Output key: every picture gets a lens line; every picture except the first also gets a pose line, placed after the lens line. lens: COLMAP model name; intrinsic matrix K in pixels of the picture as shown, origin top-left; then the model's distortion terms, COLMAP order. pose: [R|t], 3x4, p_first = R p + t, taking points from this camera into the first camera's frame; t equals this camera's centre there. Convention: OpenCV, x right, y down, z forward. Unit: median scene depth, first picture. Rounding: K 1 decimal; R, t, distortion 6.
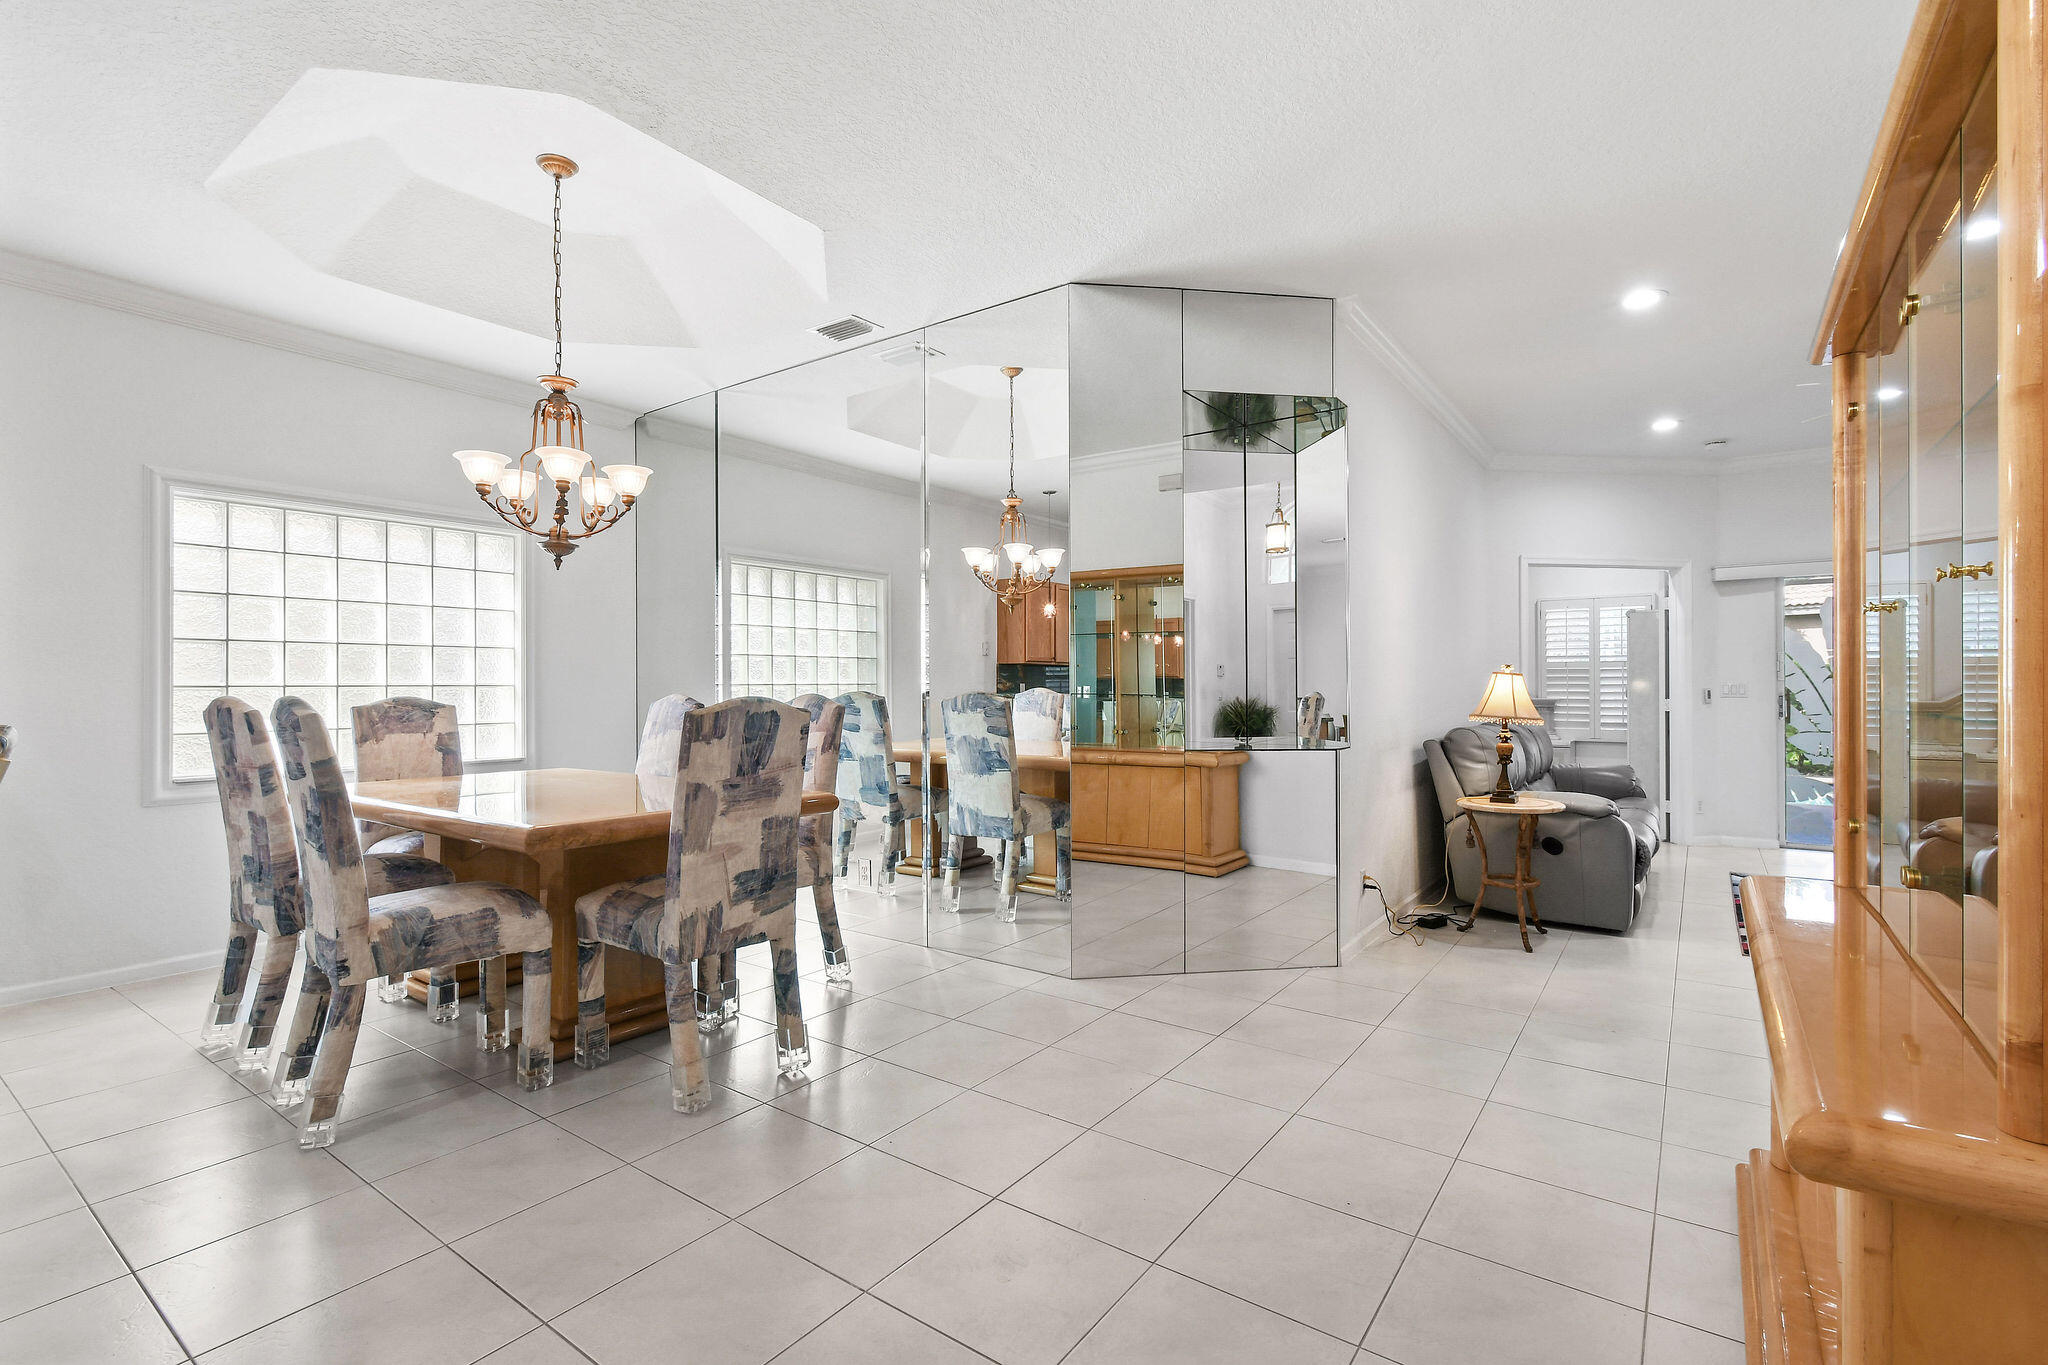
lens RADIAL K [[931.7, 0, 1018.6], [0, 931.7, 681.9], [0, 0, 1]] dist [-0.000374, -0.000248]
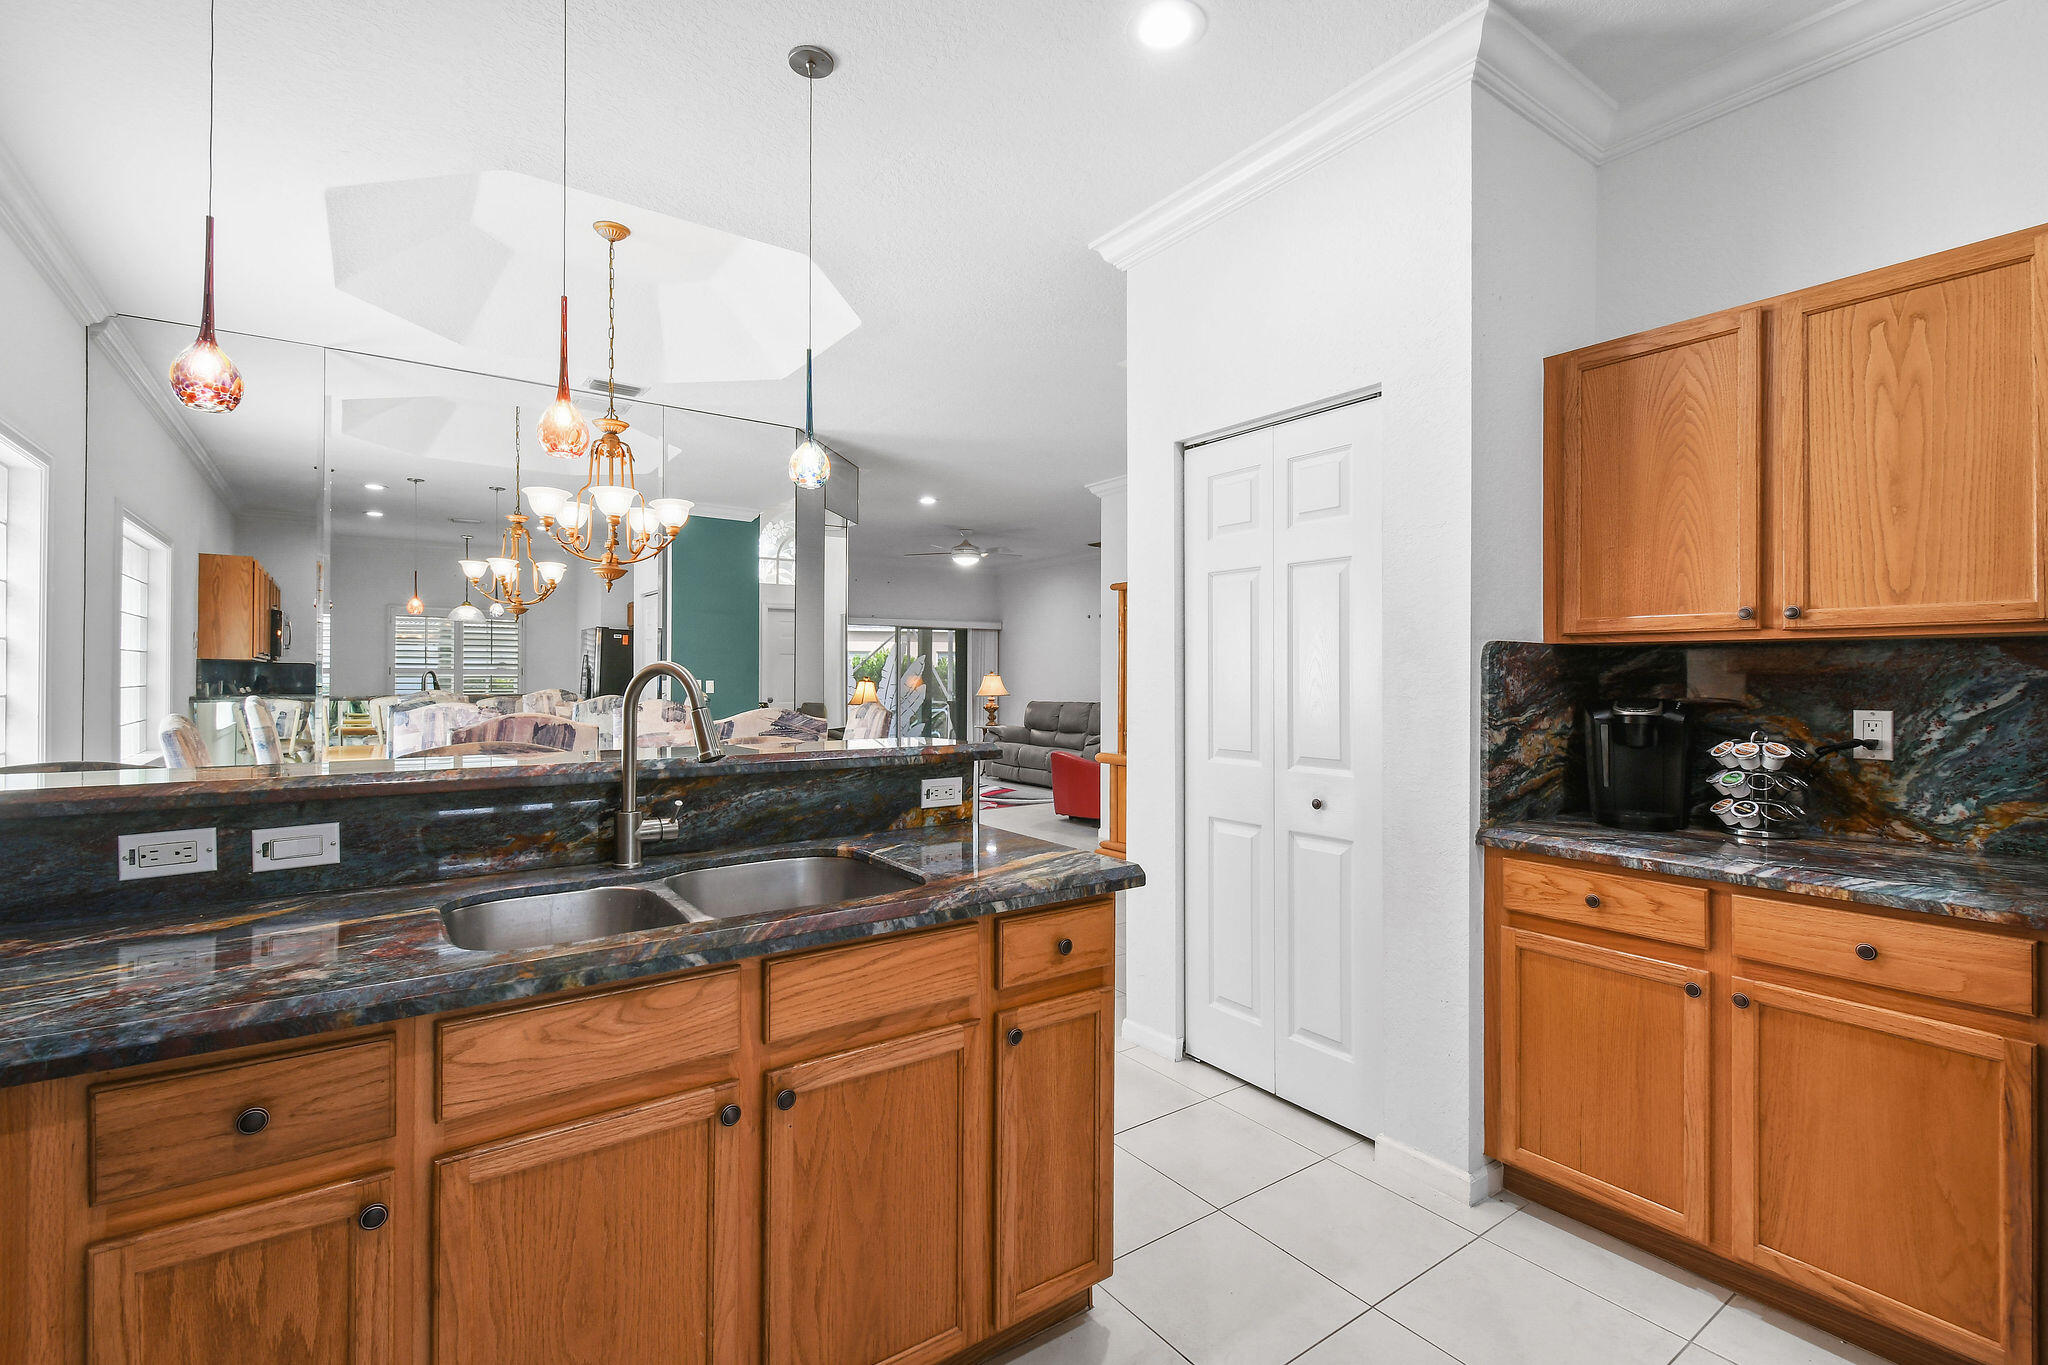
lens RADIAL K [[930.1, 0, 1027.3], [0, 930.1, 673.8], [0, 0, 1]] dist [0.005533, 0.000263]
pose [[0.308859, 0.008167, 0.951073, -1.185167], [-0.005956, 0.999960, -0.006653, -0.017253], [-0.951089, -0.003610, 0.308895, 0.158729]]
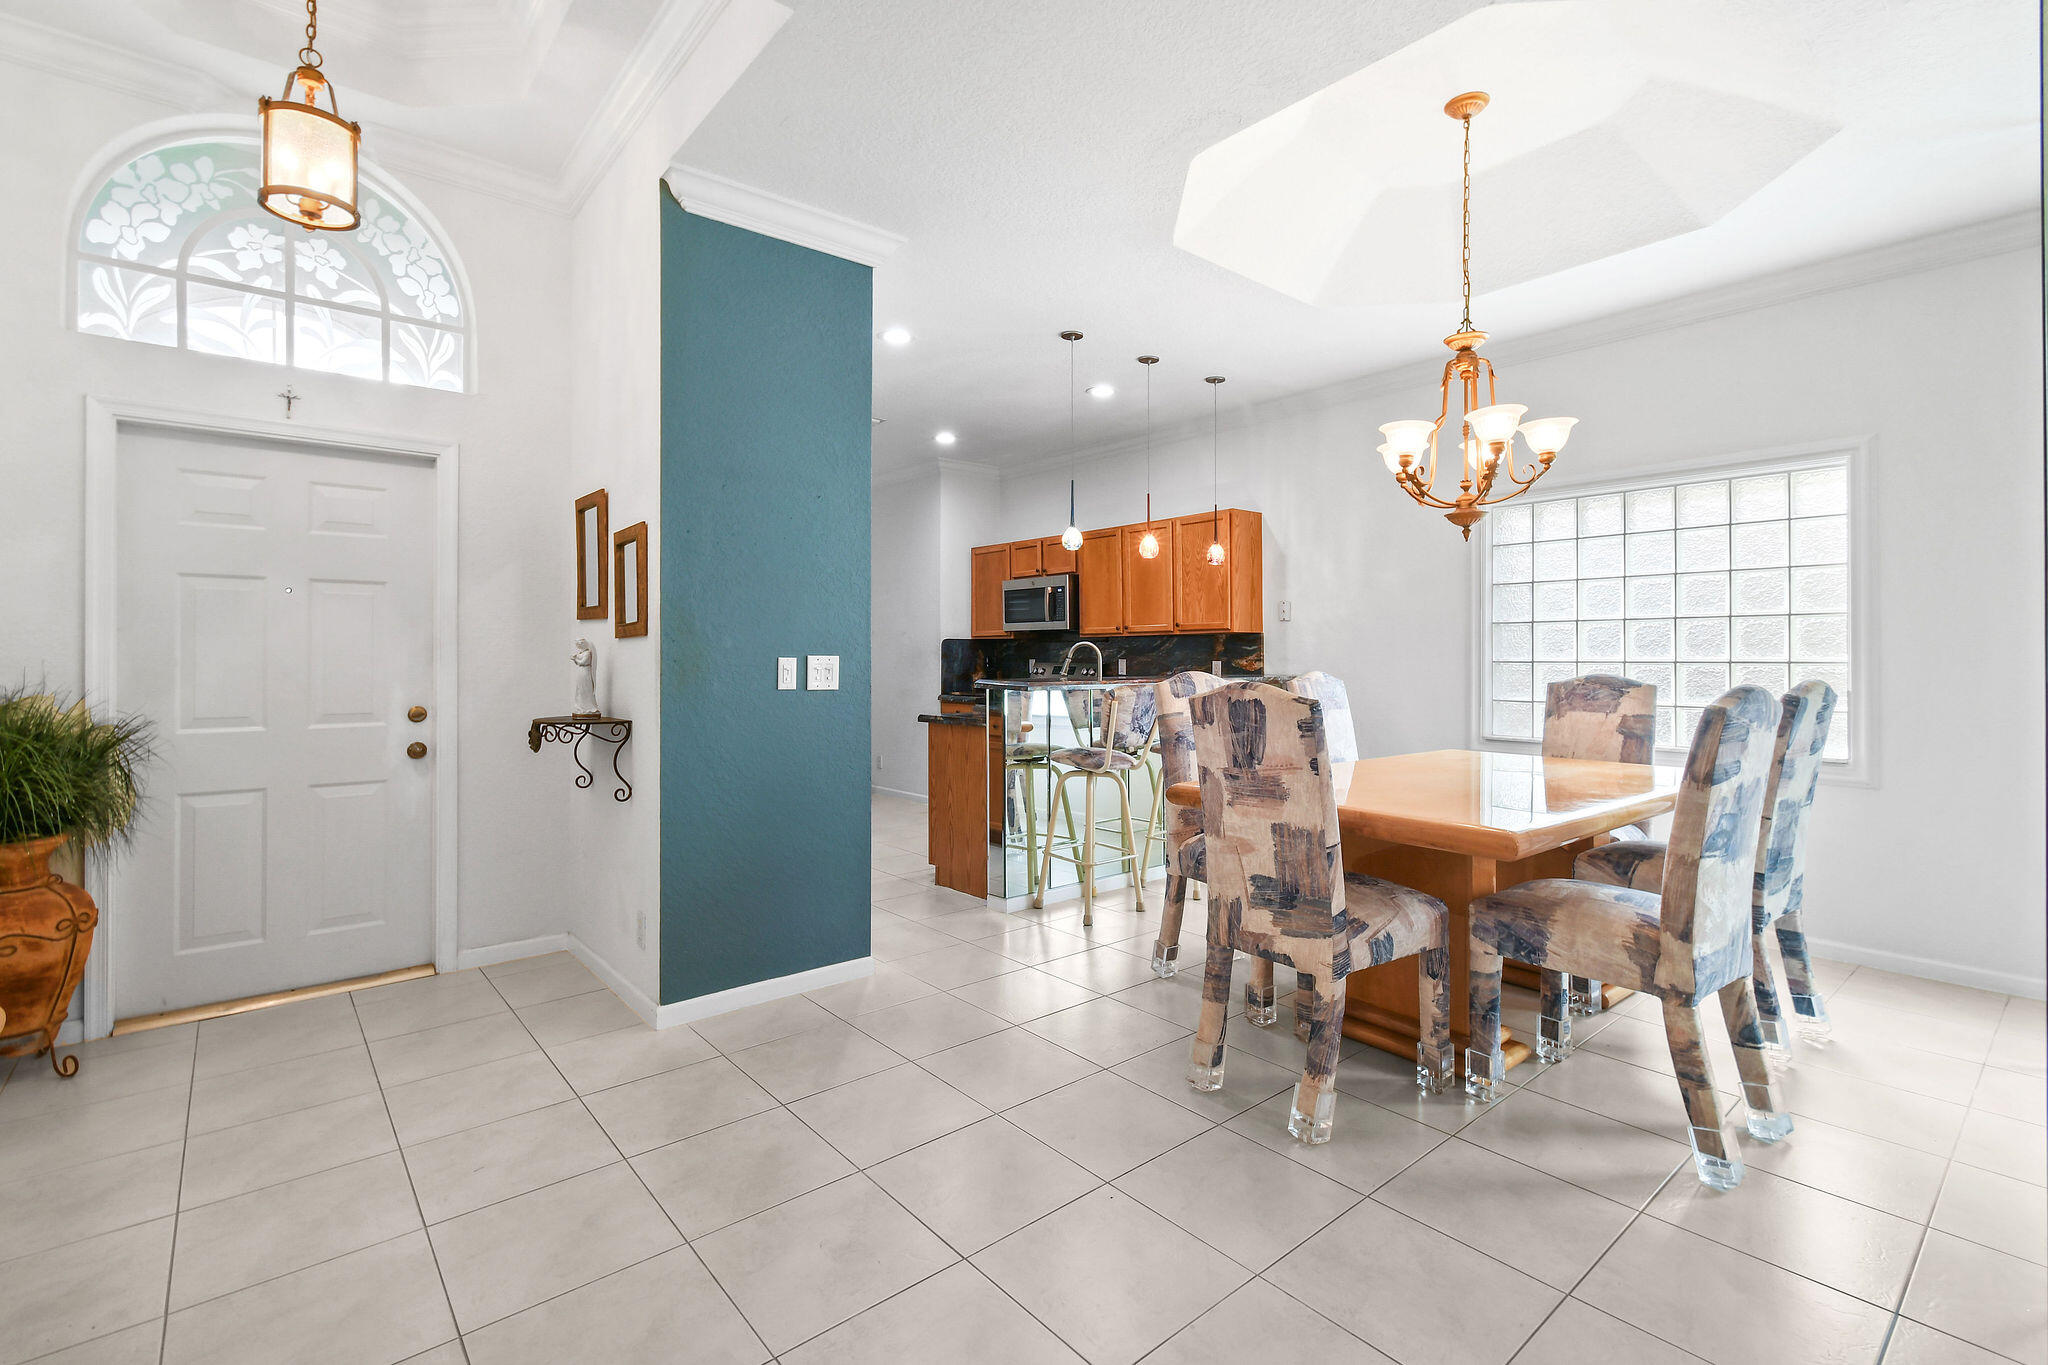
lens RADIAL K [[916.6, 0, 1019.3], [0, 916.6, 652.5], [0, 0, 1]] dist [0.002139, -0.000134]
pose [[-0.237803, 0.000119, -0.971313, 0.428740], [0.005051, 0.999987, -0.001114, -0.009160], [0.971300, -0.005171, -0.237800, 0.672899]]
